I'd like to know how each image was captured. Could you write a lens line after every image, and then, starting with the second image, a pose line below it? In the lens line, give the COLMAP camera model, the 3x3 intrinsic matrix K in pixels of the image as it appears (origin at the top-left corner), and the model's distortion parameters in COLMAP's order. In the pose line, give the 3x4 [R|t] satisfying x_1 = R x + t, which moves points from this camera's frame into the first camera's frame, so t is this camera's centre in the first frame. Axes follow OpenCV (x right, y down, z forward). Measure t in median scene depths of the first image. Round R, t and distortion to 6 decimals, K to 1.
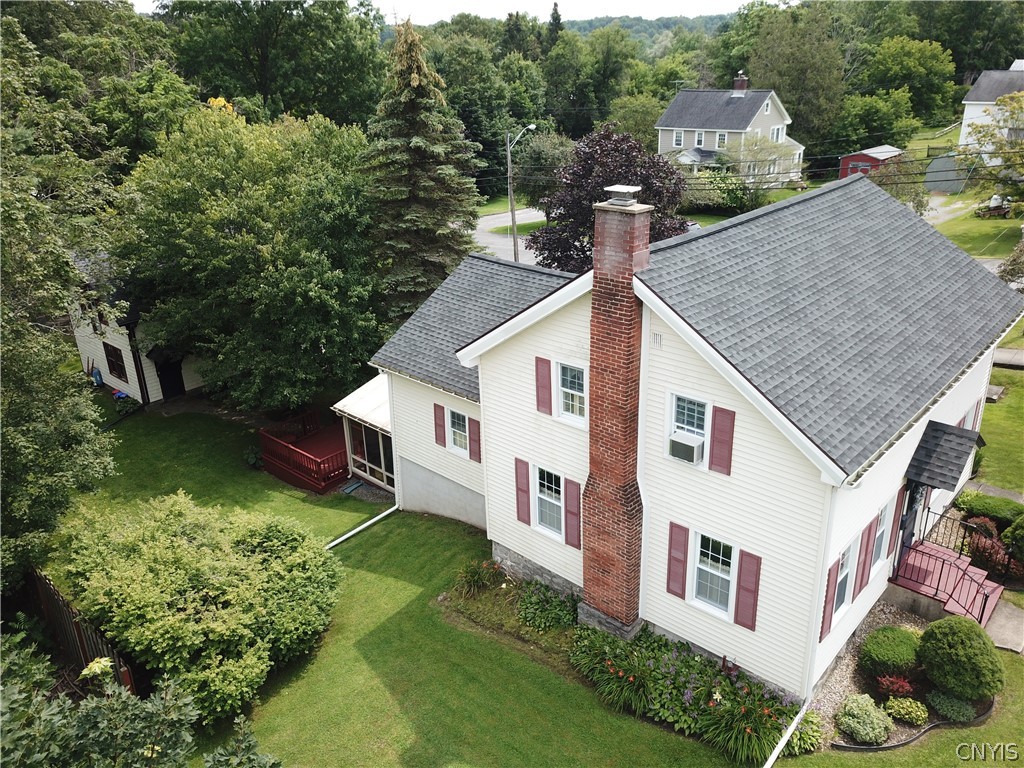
lens RADIAL K [[780.3, 0, 508.7], [0, 780.3, 380.0], [0, 0, 1]] dist [-0.001355, 0.006286]
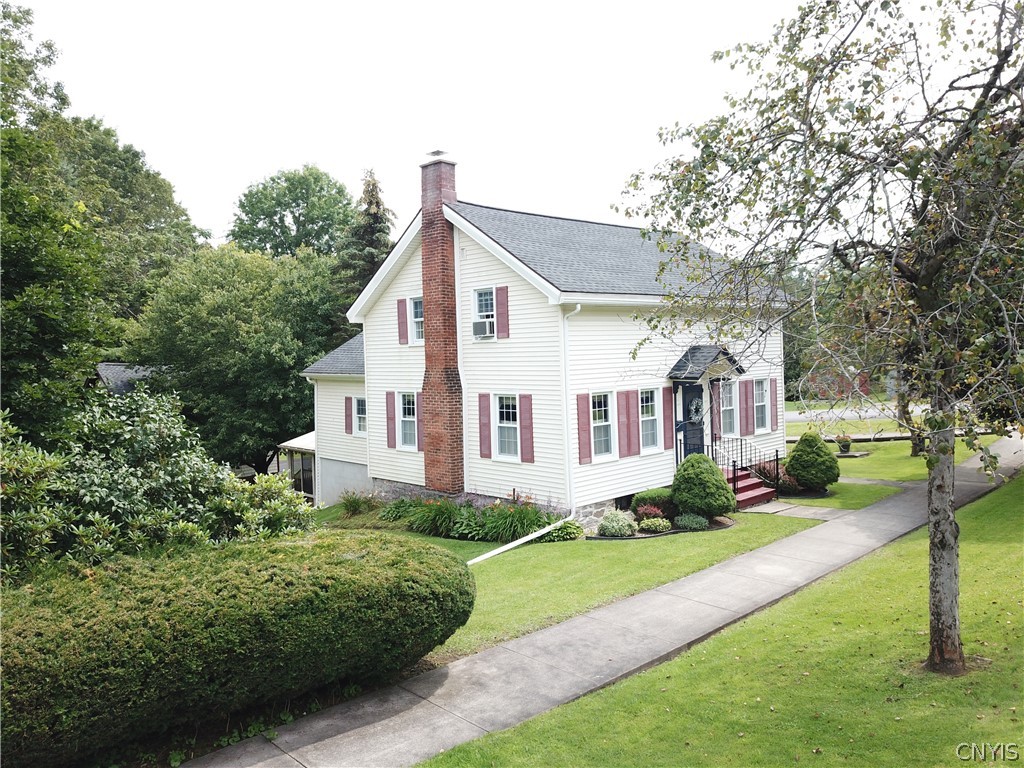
lens RADIAL K [[780.3, 0, 508.7], [0, 780.3, 380.0], [0, 0, 1]] dist [-0.001355, 0.006286]
pose [[0.998692, 0.012107, -0.049678, 0.308048], [-0.028783, 0.936121, -0.350497, 0.591734], [0.042261, 0.351468, 0.935245, -0.223068]]
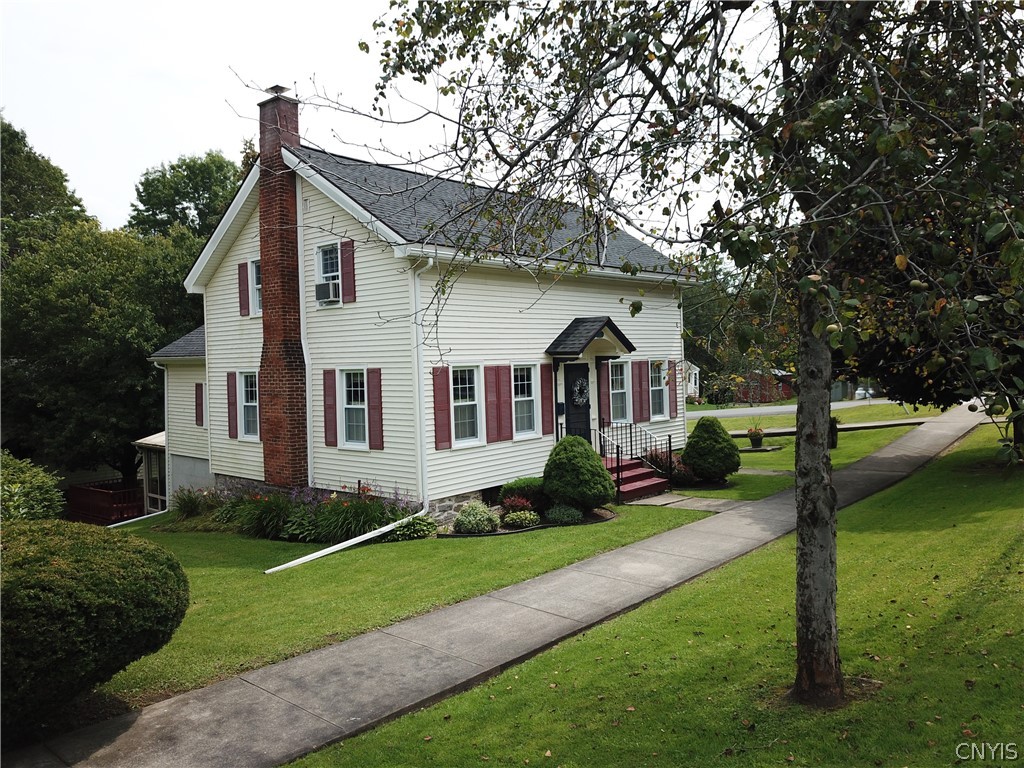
lens RADIAL K [[780.3, 0, 508.7], [0, 780.3, 380.0], [0, 0, 1]] dist [-0.001355, 0.006286]
pose [[0.999514, 0.011336, 0.029047, 0.420370], [0.000012, 0.931431, -0.363918, 0.575519], [-0.031180, 0.363741, 0.930978, -0.040826]]
